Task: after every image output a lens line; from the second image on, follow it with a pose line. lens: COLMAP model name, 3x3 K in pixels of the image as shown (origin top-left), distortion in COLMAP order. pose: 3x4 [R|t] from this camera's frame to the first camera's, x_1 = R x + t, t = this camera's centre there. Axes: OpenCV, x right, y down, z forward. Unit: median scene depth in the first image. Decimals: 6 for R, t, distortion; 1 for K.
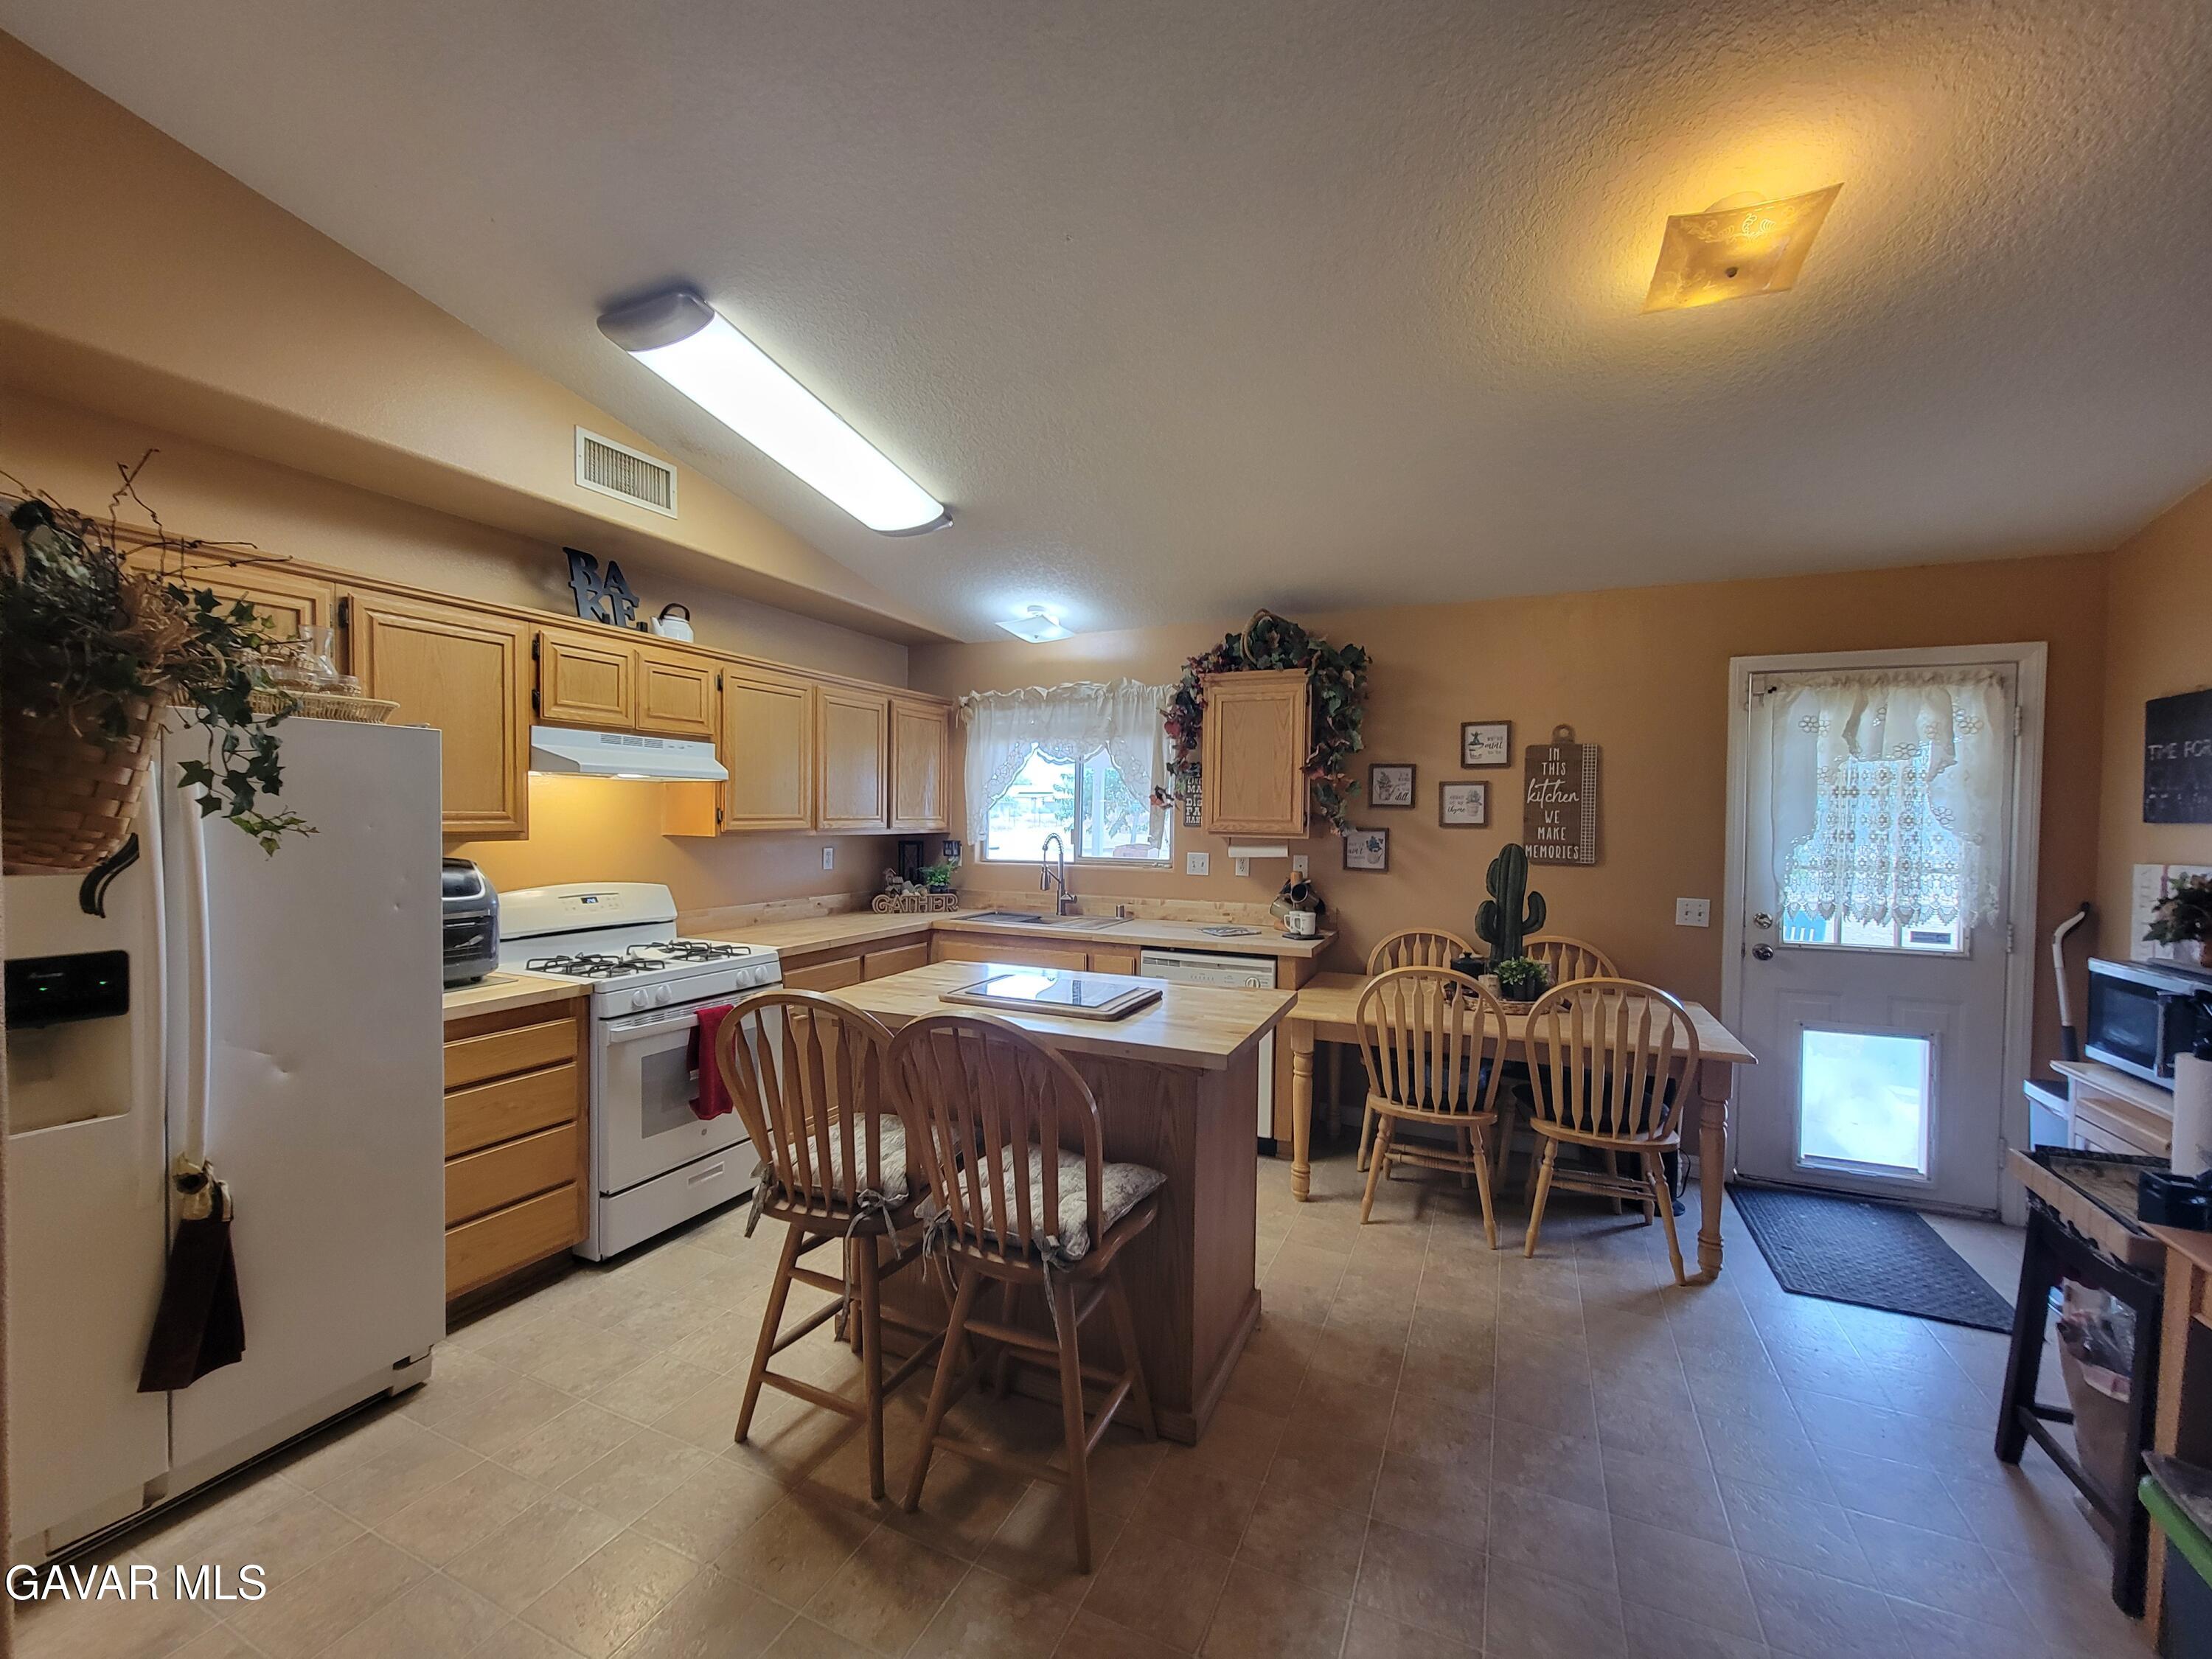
lens RADIAL K [[910.9, 0, 1106.9], [0, 910.9, 836.4], [0, 0, 1]] dist [-0.002620, 0.007724]
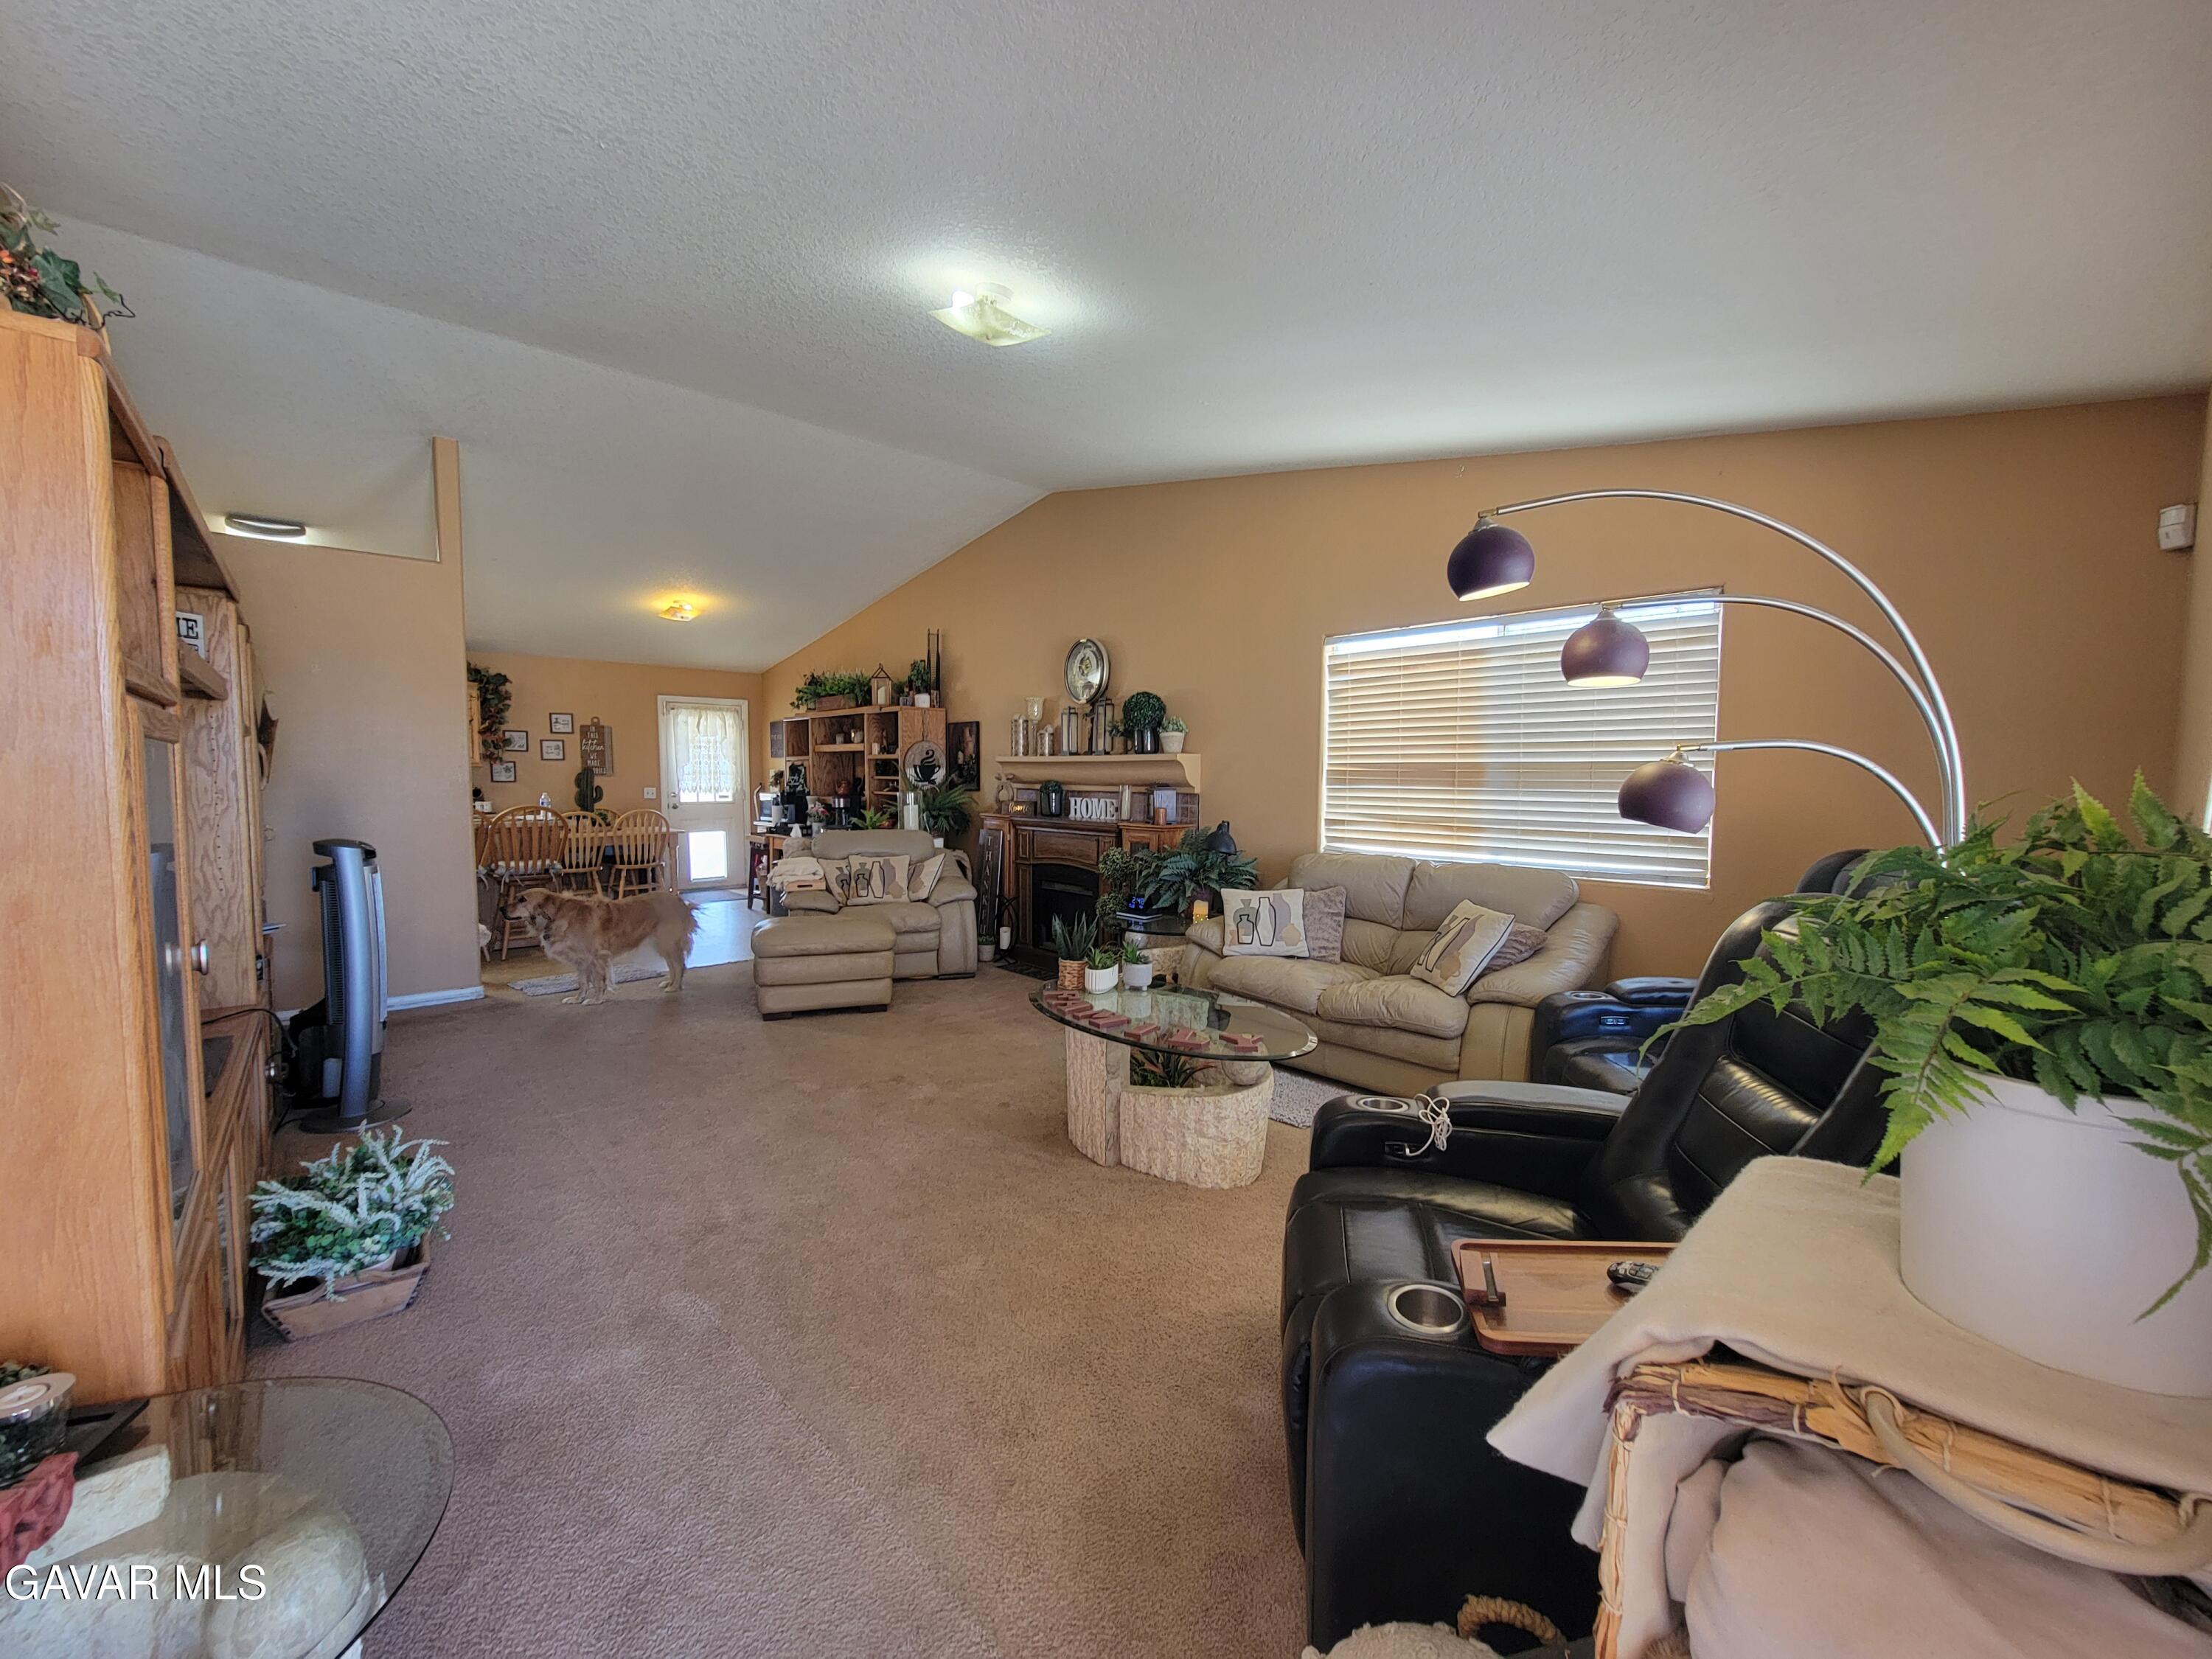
lens RADIAL K [[901.9, 0, 1107.2], [0, 901.9, 834.7], [0, 0, 1]] dist [-0.004136, 0.000006]
pose [[0.390934, -0.076008, 0.917275, -1.263939], [0.026236, 0.997100, 0.071441, 0.055795], [-0.920045, -0.003862, 0.391794, -1.251079]]
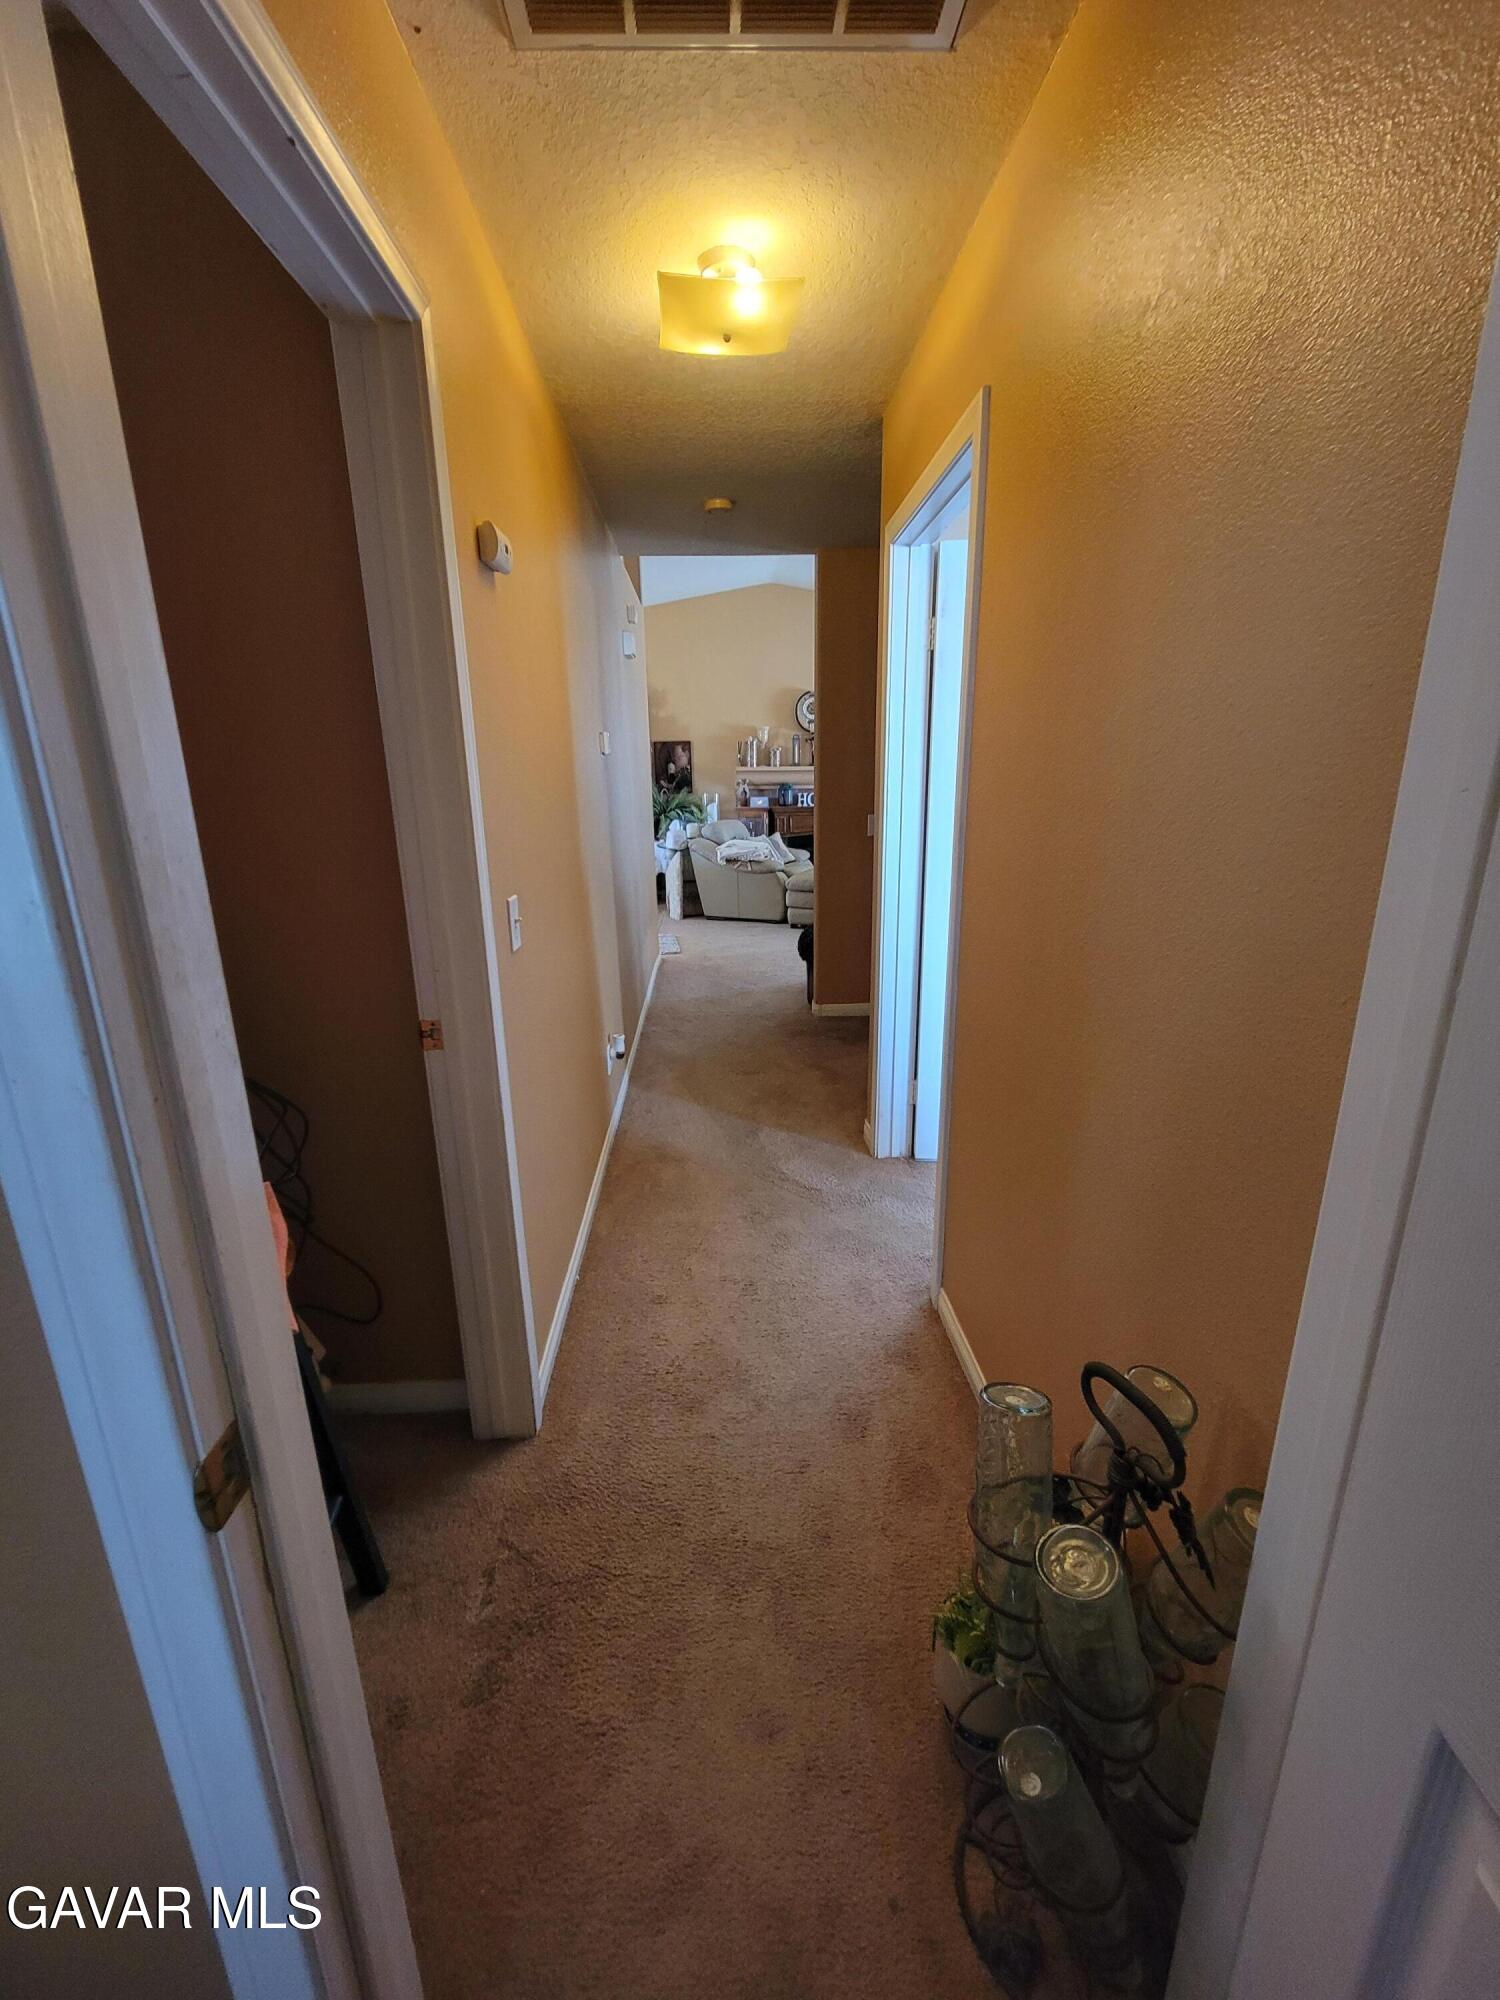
lens RADIAL K [[815.4, 0, 738.7], [0, 815.4, 995.4], [0, 0, 1]] dist [-0.004136, 0.000006]
pose [[-0.427516, -0.220324, 0.876748, -1.924577], [0.036534, 0.964843, 0.260277, 0.047805], [-0.903269, 0.143304, -0.404437, 0.788741]]
